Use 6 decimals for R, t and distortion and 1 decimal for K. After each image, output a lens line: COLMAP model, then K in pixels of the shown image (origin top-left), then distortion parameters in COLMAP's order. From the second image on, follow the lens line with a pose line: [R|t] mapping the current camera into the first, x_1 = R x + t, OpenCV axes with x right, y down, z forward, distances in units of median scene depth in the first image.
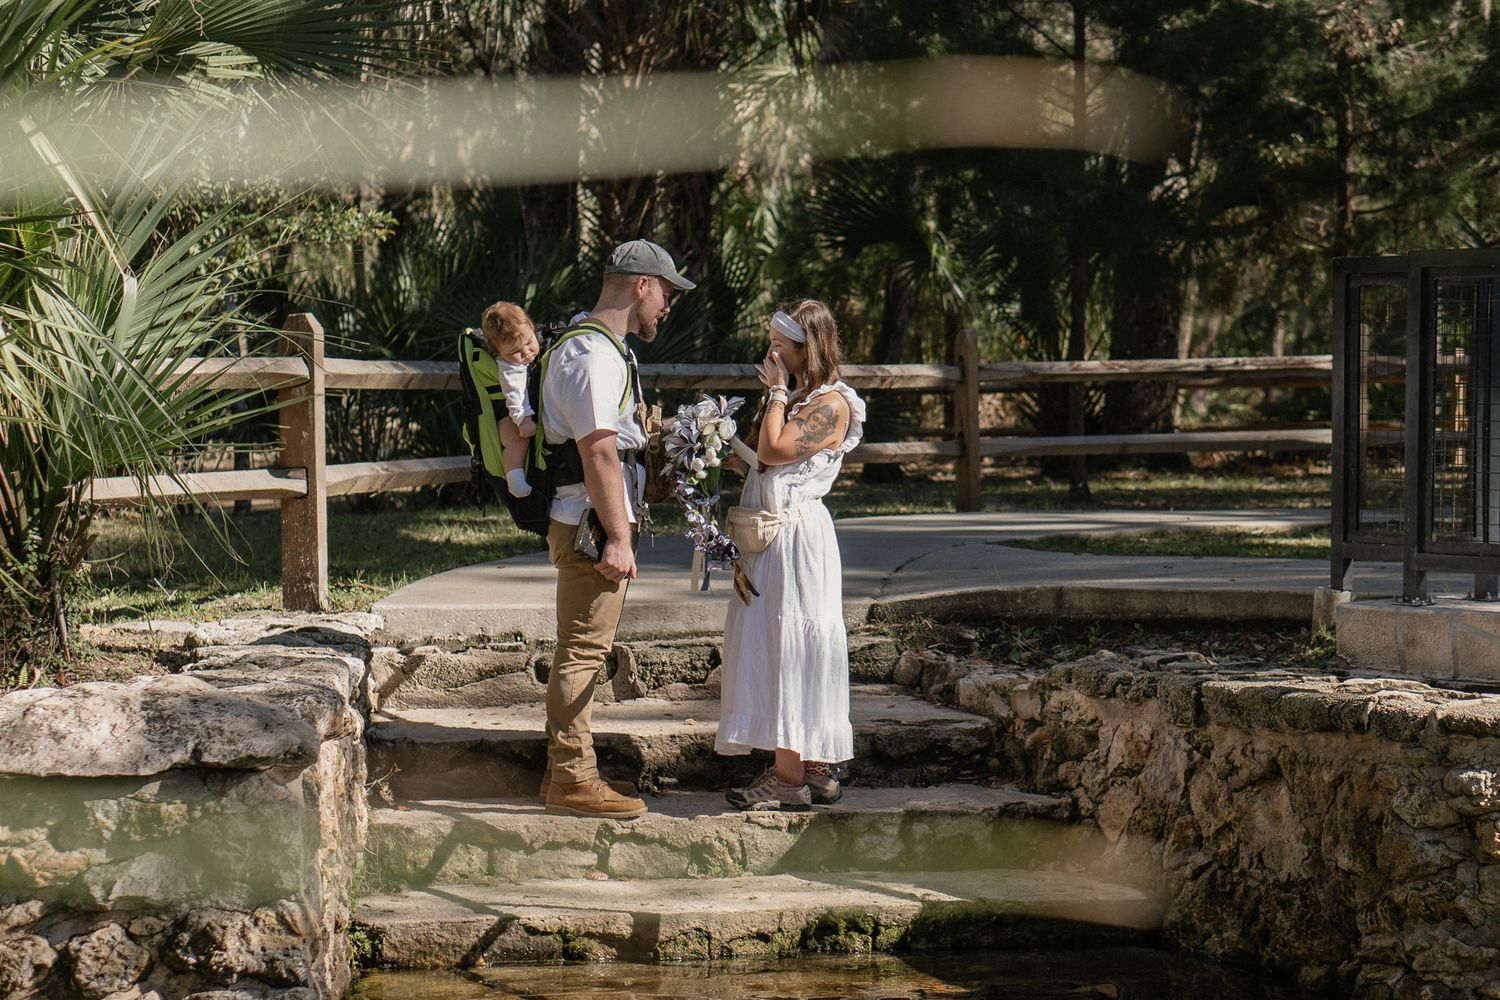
lens RADIAL K [[3214.5, 0, 749.9], [0, 3214.5, 435.1], [0, 0, 1]] dist [0.000019, -0.348233]
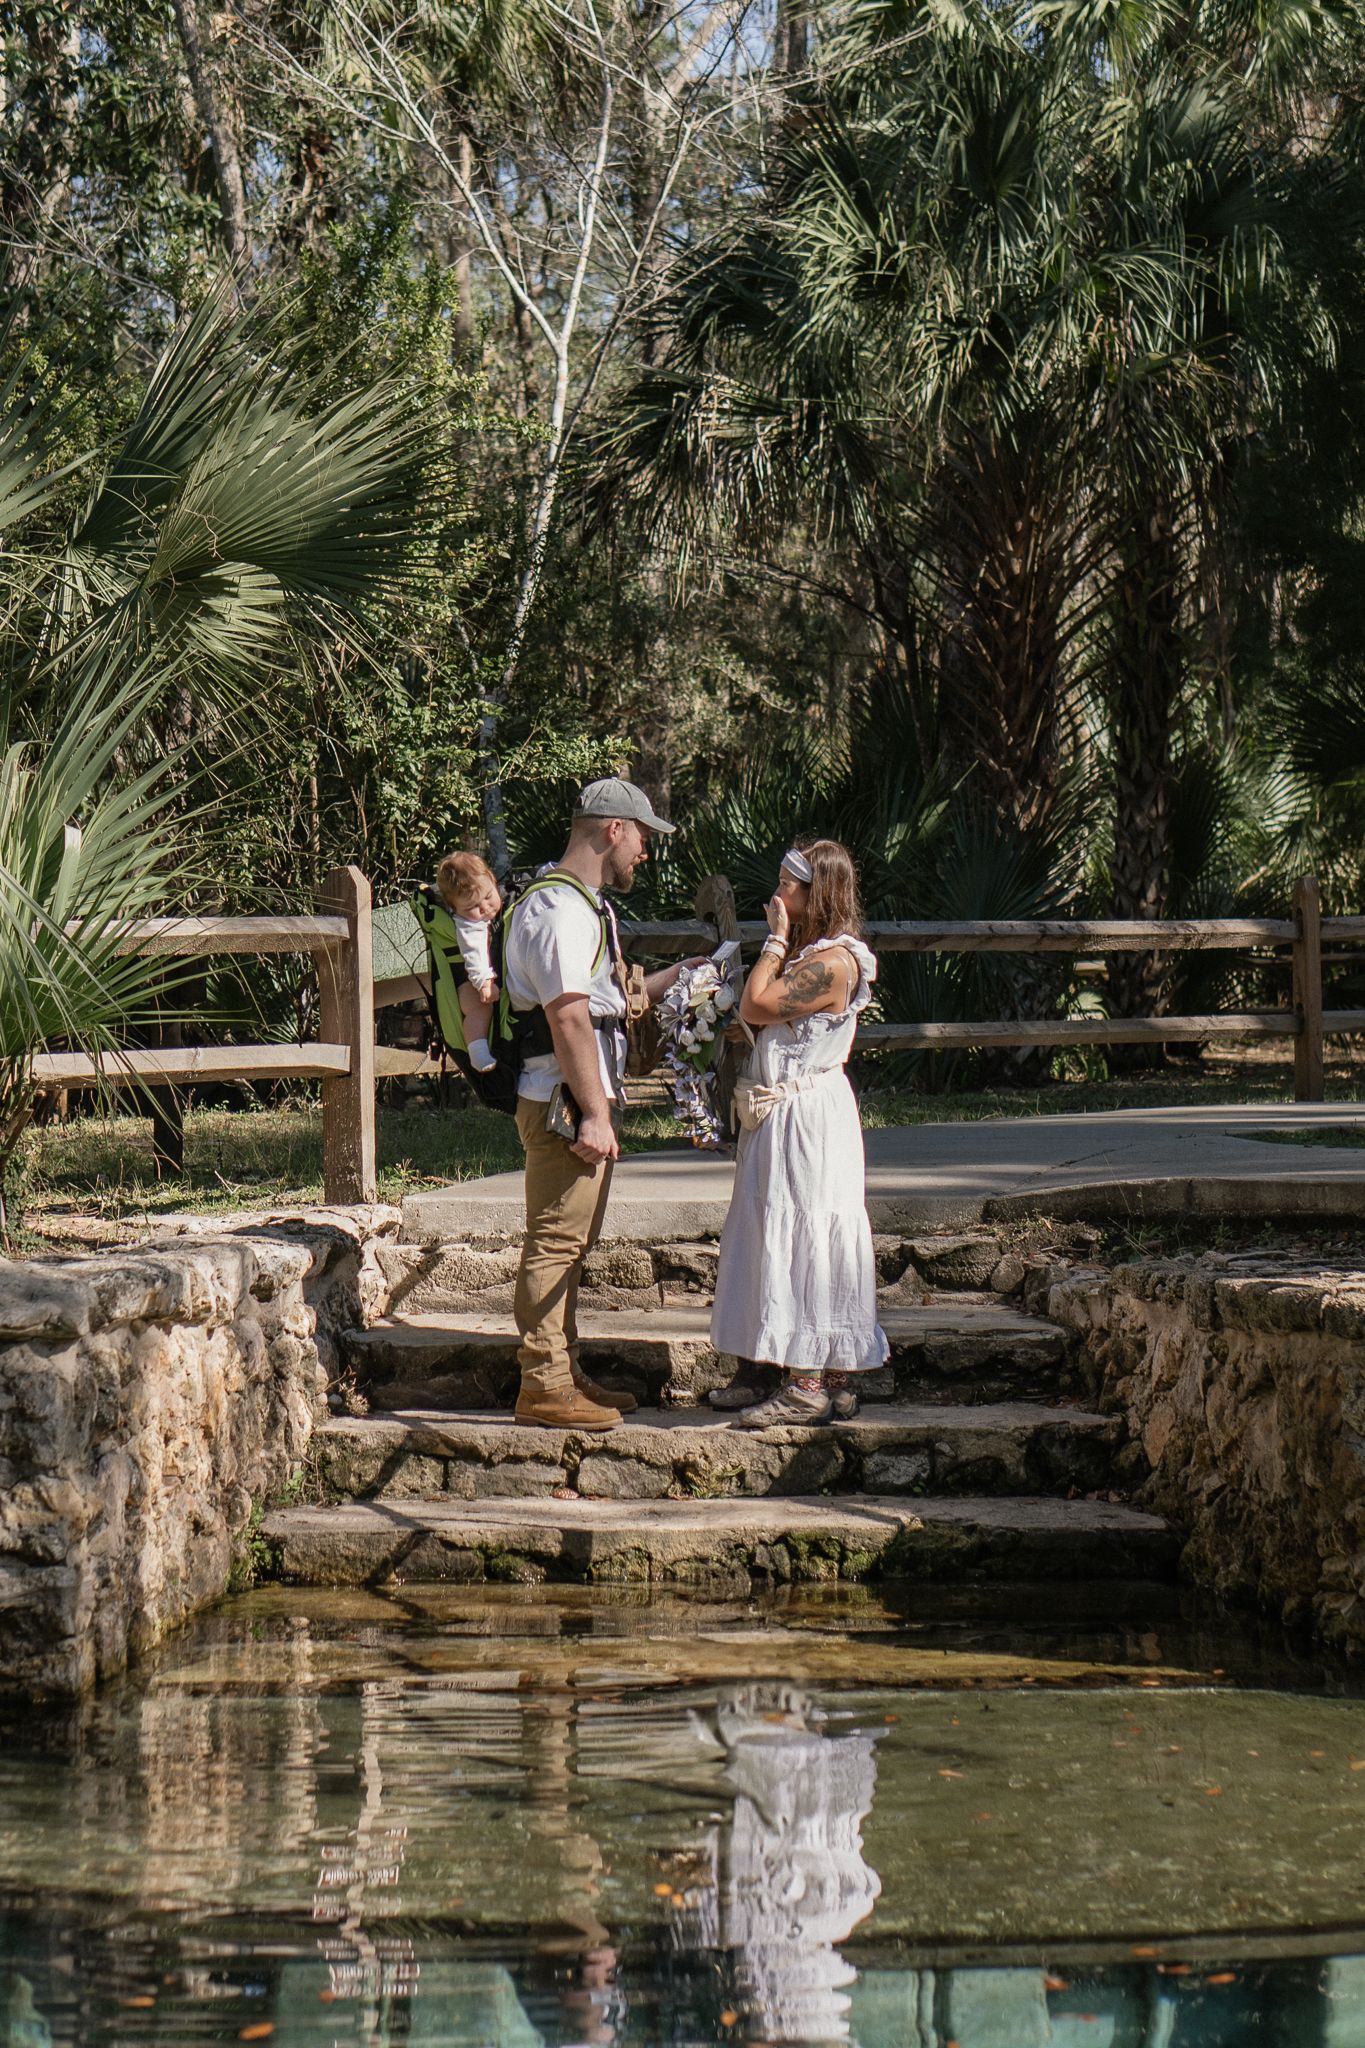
lens RADIAL K [[4426.6, 0, 682.5], [0, 4426.6, 1024.0], [0, 0, 1]] dist [-0.074250, -0.156321]
pose [[0.980036, -0.004262, -0.198772, 0.227771], [0.004147, 0.999991, -0.000996, 0.008070], [0.198775, 0.000151, 0.980045, -0.194441]]
